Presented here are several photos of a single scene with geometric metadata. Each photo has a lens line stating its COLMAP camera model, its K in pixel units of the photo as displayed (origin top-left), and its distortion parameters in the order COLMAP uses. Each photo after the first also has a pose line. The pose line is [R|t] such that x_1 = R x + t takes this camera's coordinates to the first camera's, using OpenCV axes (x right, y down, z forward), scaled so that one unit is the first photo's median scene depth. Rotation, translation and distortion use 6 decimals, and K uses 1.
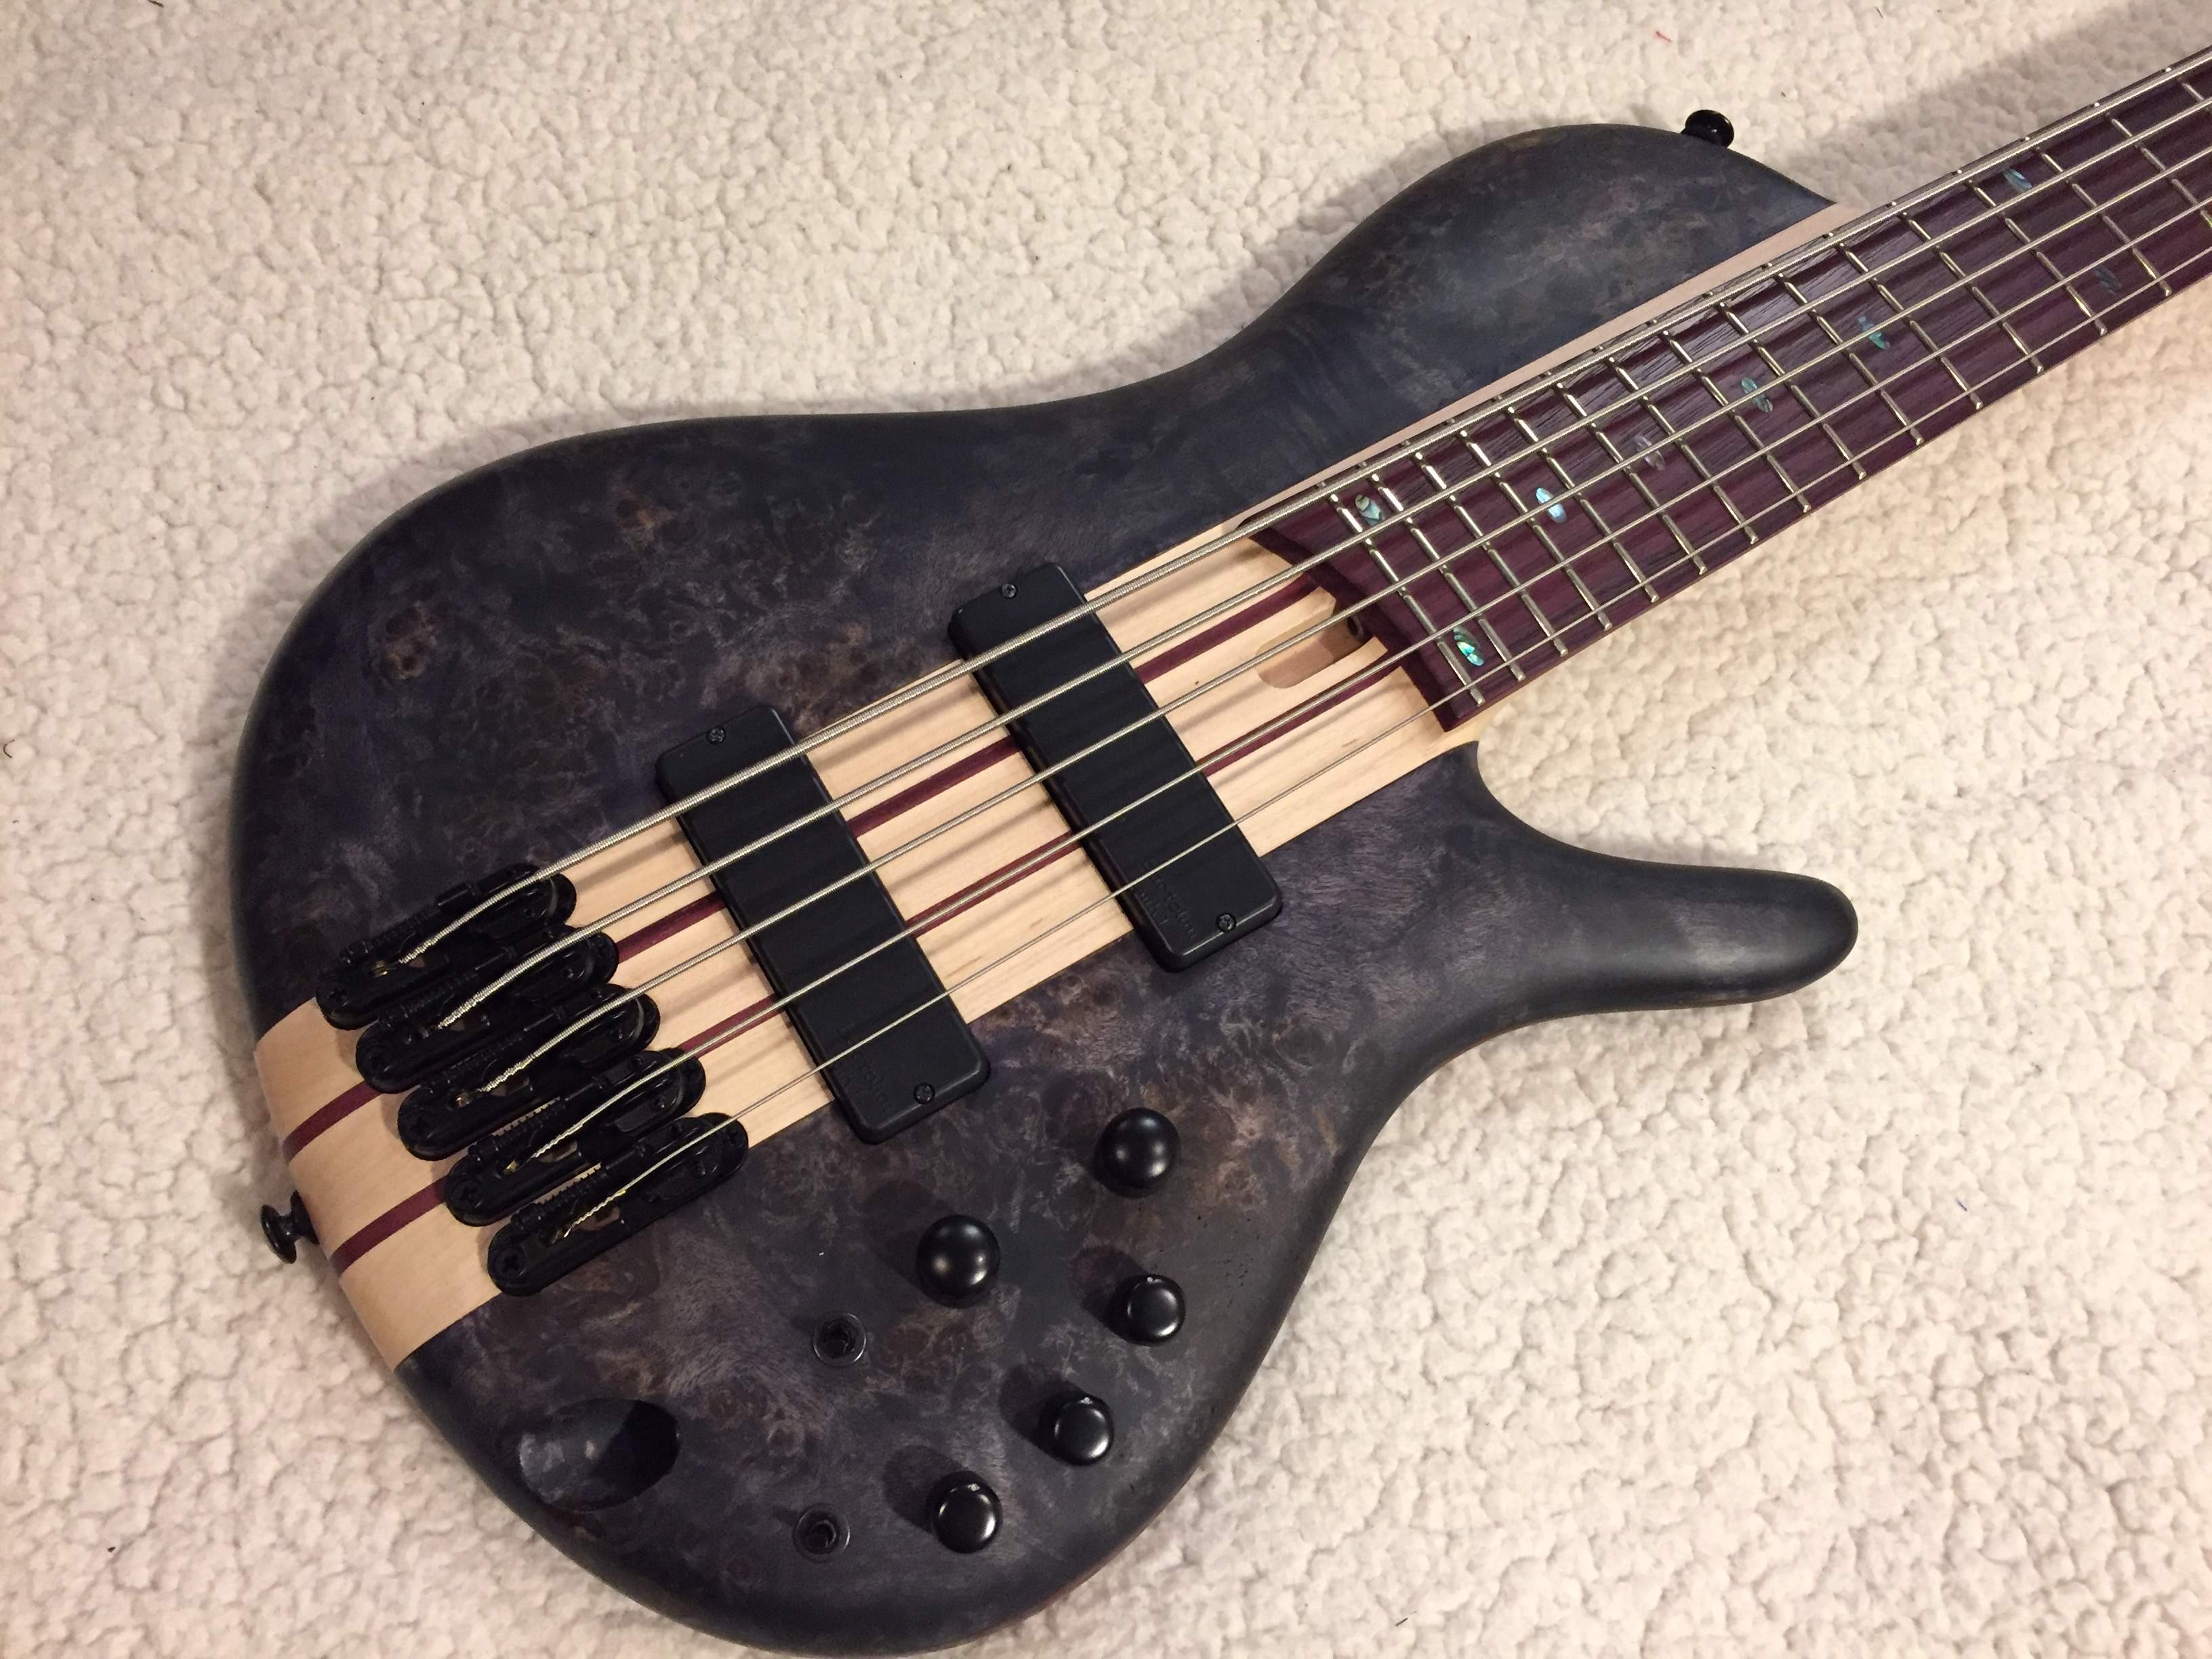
lens RADIAL K [[1964.8, 0, 1098.7], [0, 1964.8, 820.9], [0, 0, 1]] dist [0.084142, -0.131966]
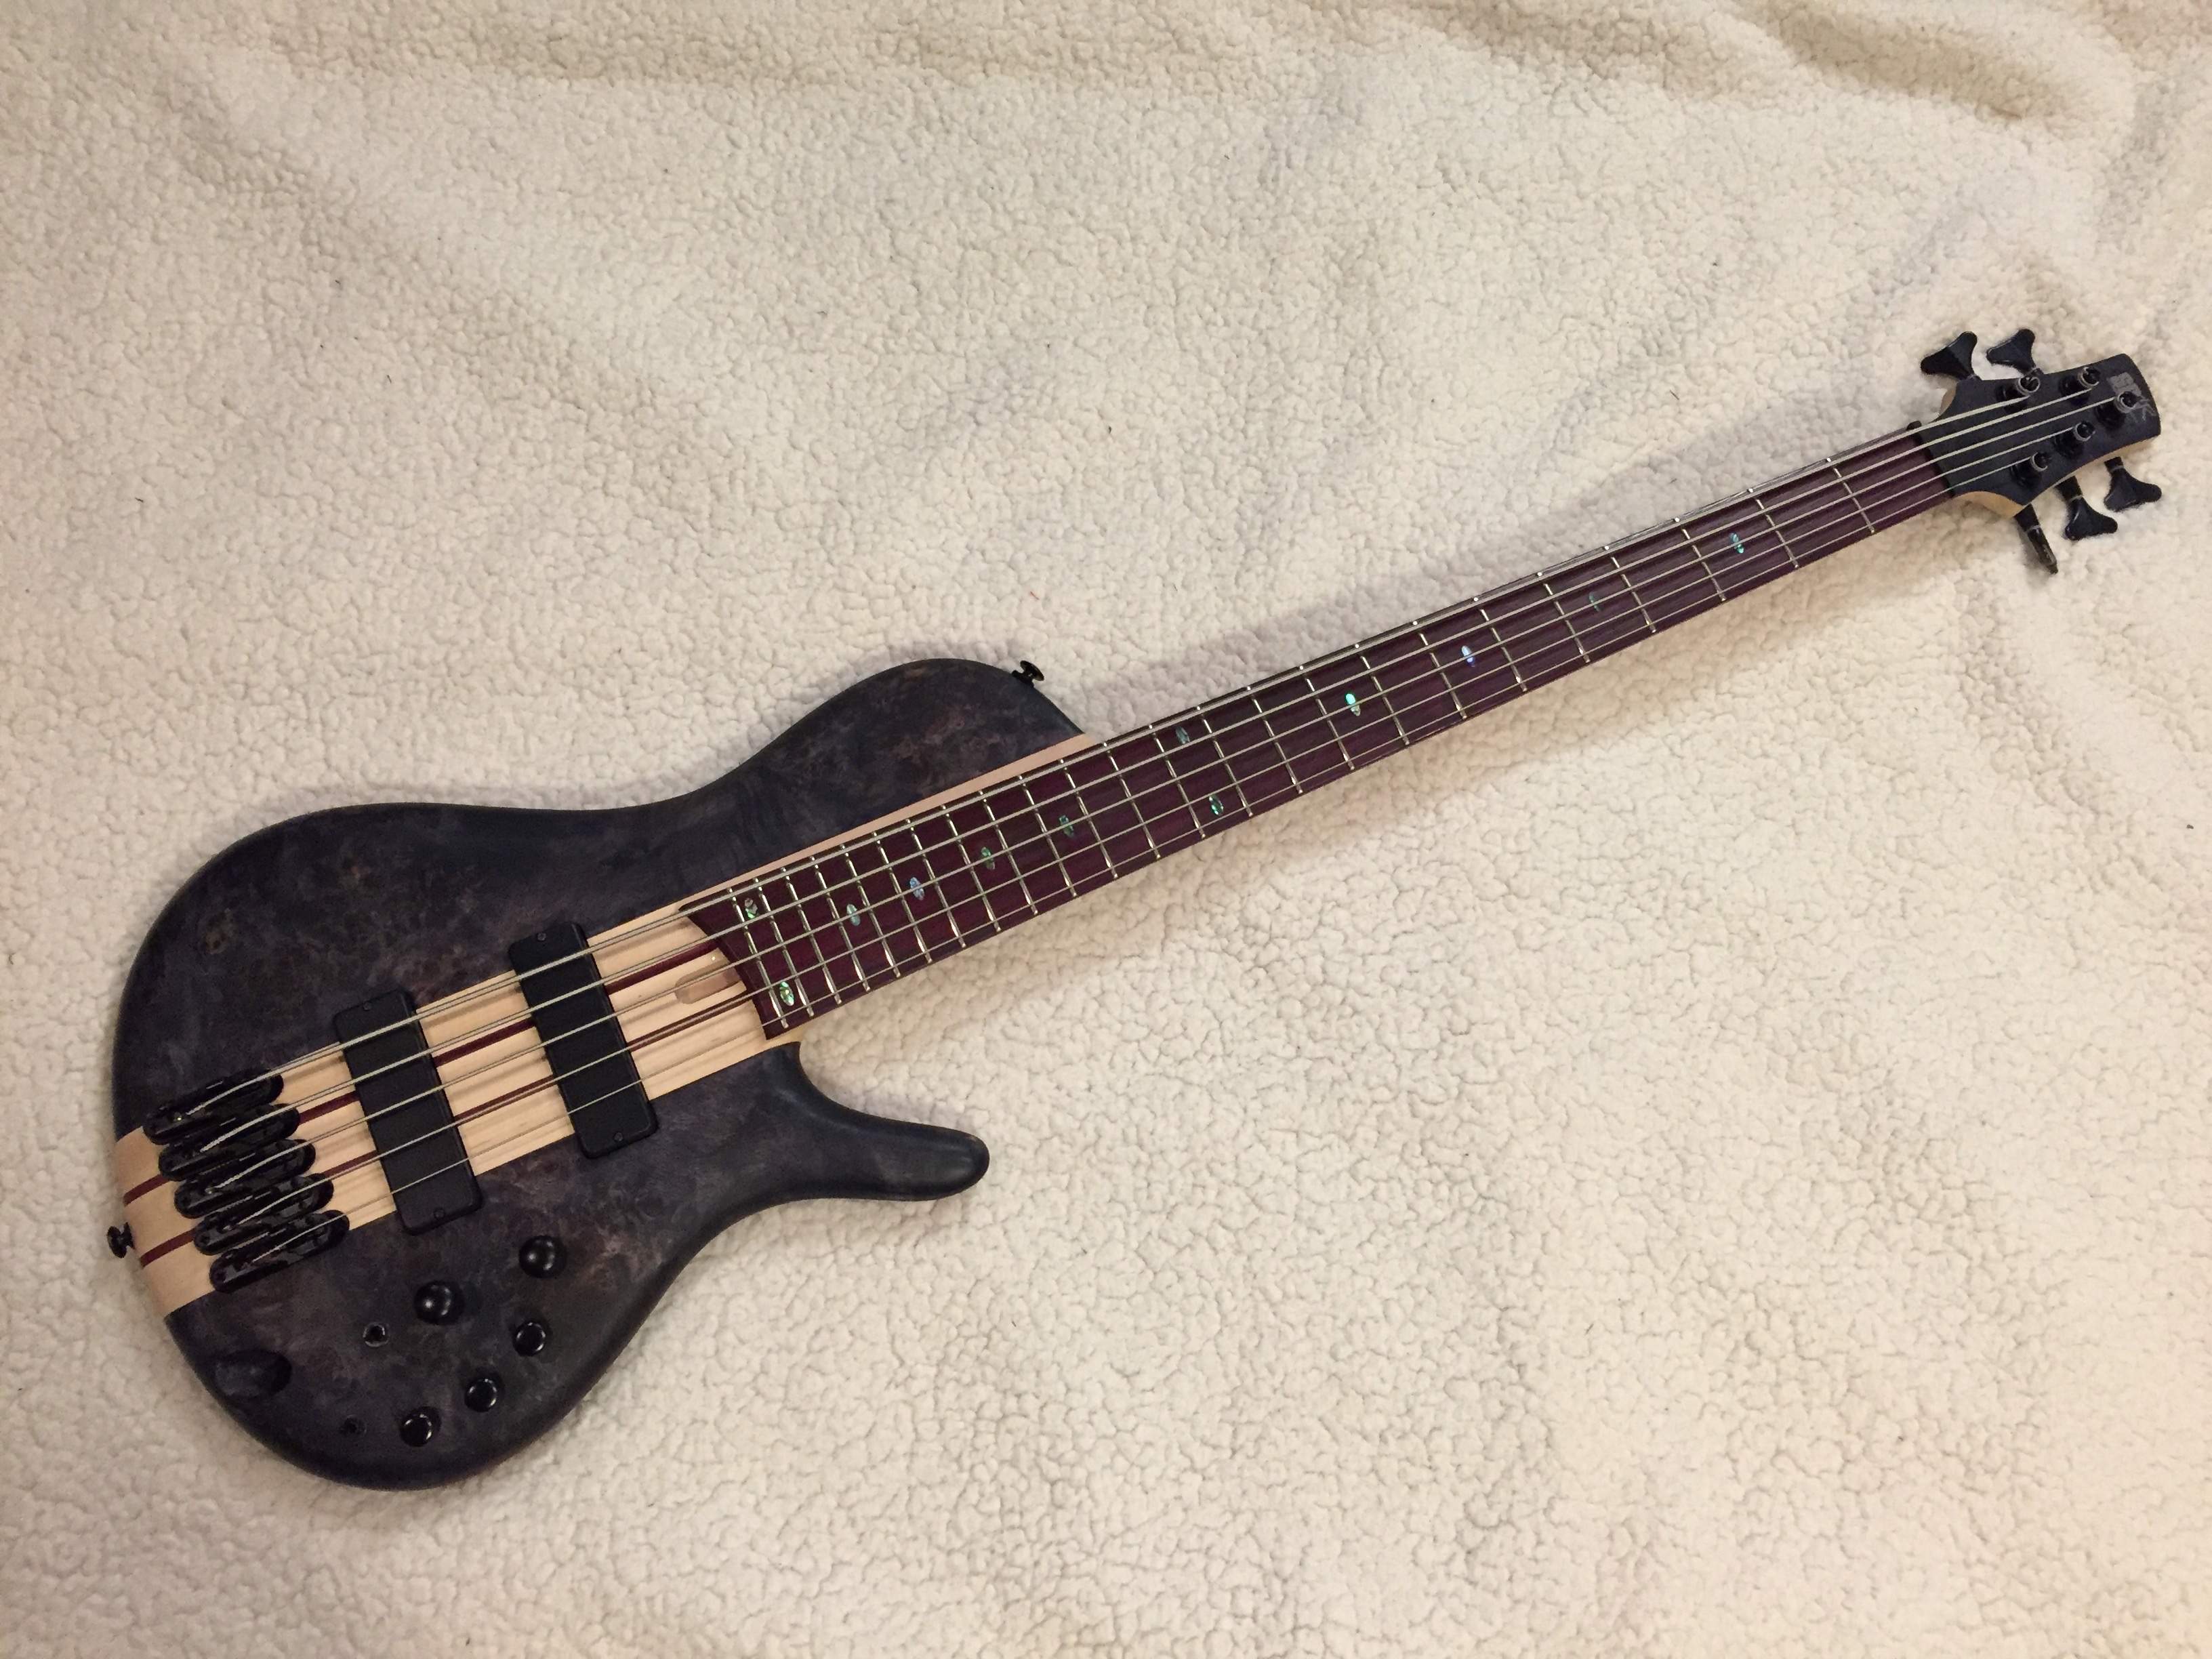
lens RADIAL K [[1964.8, 0, 1098.7], [0, 1964.8, 820.9], [0, 0, 1]] dist [0.084142, -0.131966]
pose [[0.992489, 0.111758, -0.049758, 0.541368], [-0.108434, 0.991969, 0.065116, -0.393997], [0.056636, -0.059232, 0.996636, -0.794100]]
